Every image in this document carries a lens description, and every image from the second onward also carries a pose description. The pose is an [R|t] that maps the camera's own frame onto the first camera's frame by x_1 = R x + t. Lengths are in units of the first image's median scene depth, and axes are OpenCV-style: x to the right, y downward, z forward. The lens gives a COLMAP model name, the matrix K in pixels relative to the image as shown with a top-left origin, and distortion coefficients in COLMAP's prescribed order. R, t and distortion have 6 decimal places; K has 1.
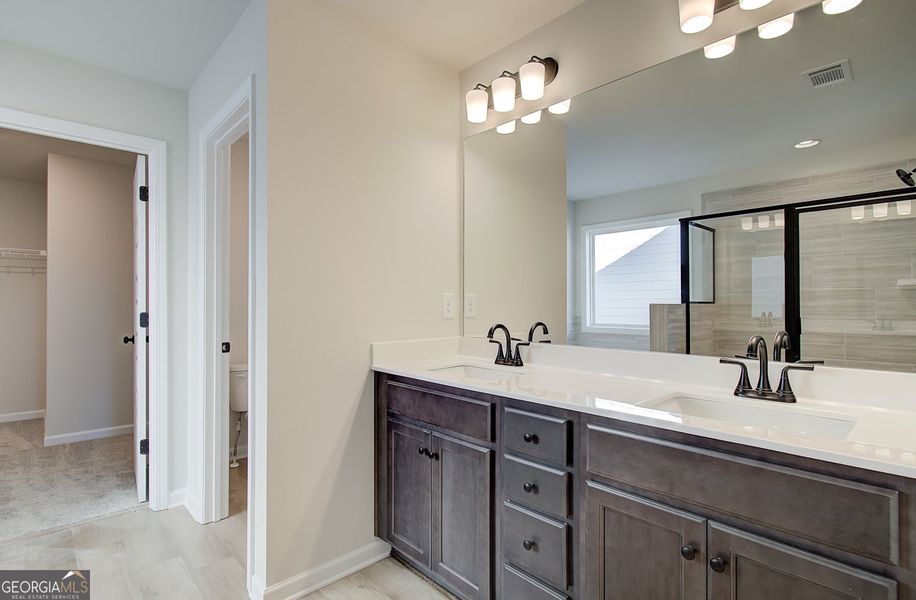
lens RADIAL K [[442.7, 0, 459.0], [0, 442.7, 305.8], [0, 0, 1]] dist [-0.004039, -0.000027]
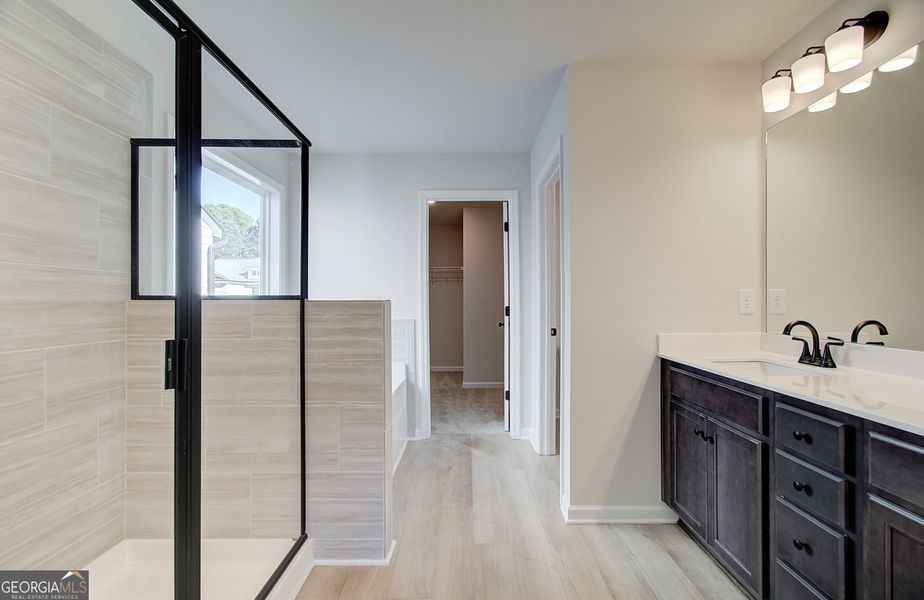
lens RADIAL K [[414.8, 0, 462.0], [0, 414.8, 300.0], [0, 0, 1]] dist [0.000479, 0.001133]
pose [[0.713109, -0.003463, -0.701045, 0.211000], [0.004523, 0.999990, -0.000339, -0.006360], [0.701039, -0.002930, 0.713117, -0.146060]]
